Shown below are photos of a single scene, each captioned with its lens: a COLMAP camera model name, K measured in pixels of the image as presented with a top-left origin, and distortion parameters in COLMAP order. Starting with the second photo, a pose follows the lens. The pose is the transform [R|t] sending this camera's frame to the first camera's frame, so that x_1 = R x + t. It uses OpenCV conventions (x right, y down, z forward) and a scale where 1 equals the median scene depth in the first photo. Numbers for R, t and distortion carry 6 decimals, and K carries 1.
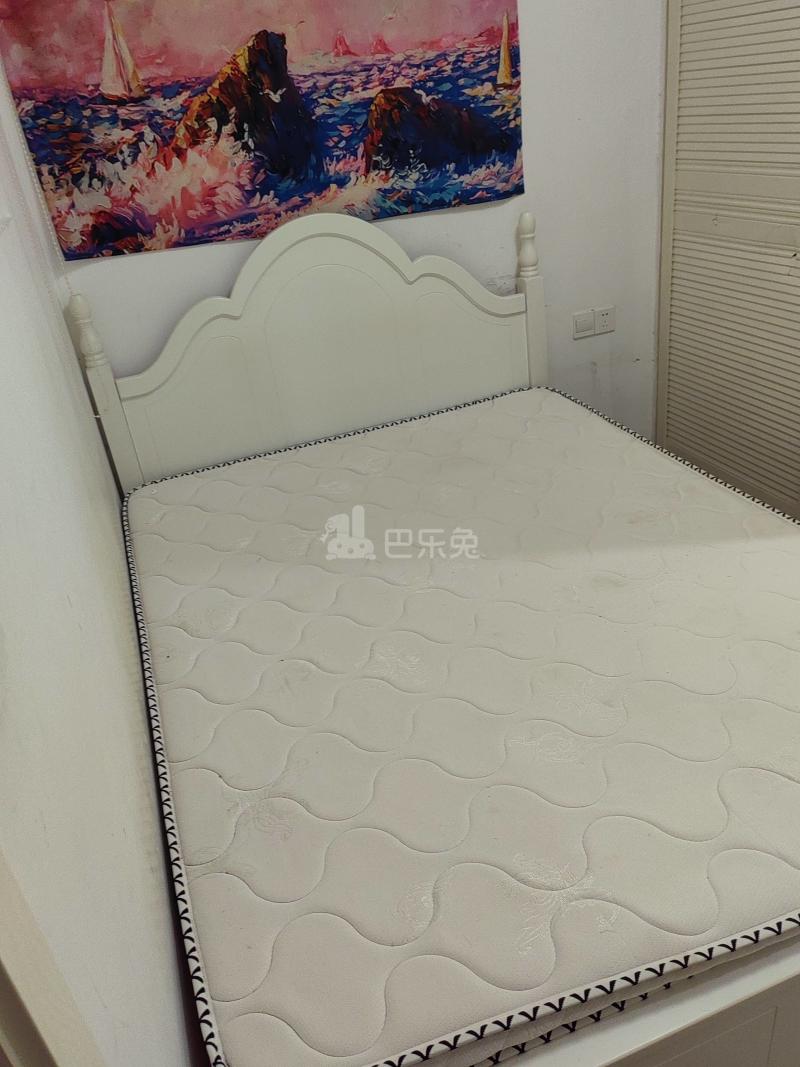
lens RADIAL K [[833.4, 0, 398.6], [0, 833.4, 531.6], [0, 0, 1]] dist [0.037245, 0.007080]
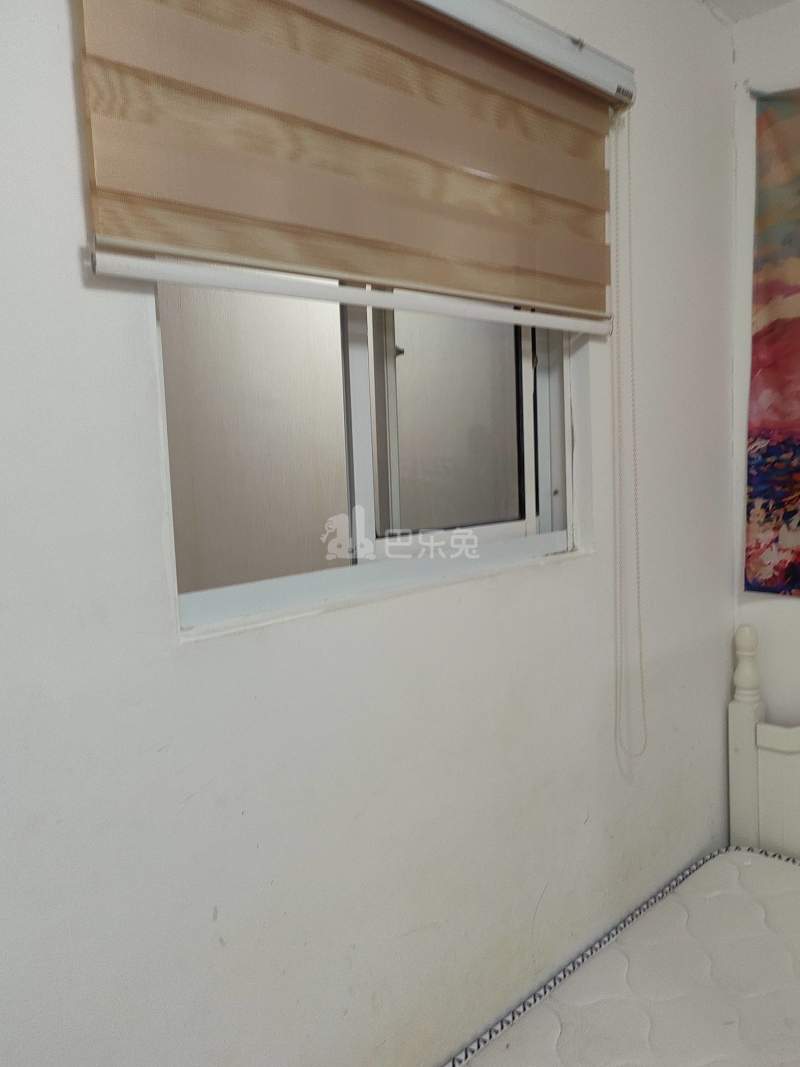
lens RADIAL K [[833.4, 0, 401.7], [0, 833.4, 543.2], [0, 0, 1]] dist [0.037245, 0.007080]
pose [[0.425506, 0.206349, -0.881115, 0.263484], [-0.421288, 0.906883, 0.008937, -0.222029], [0.800913, 0.367400, 0.472817, 0.234265]]
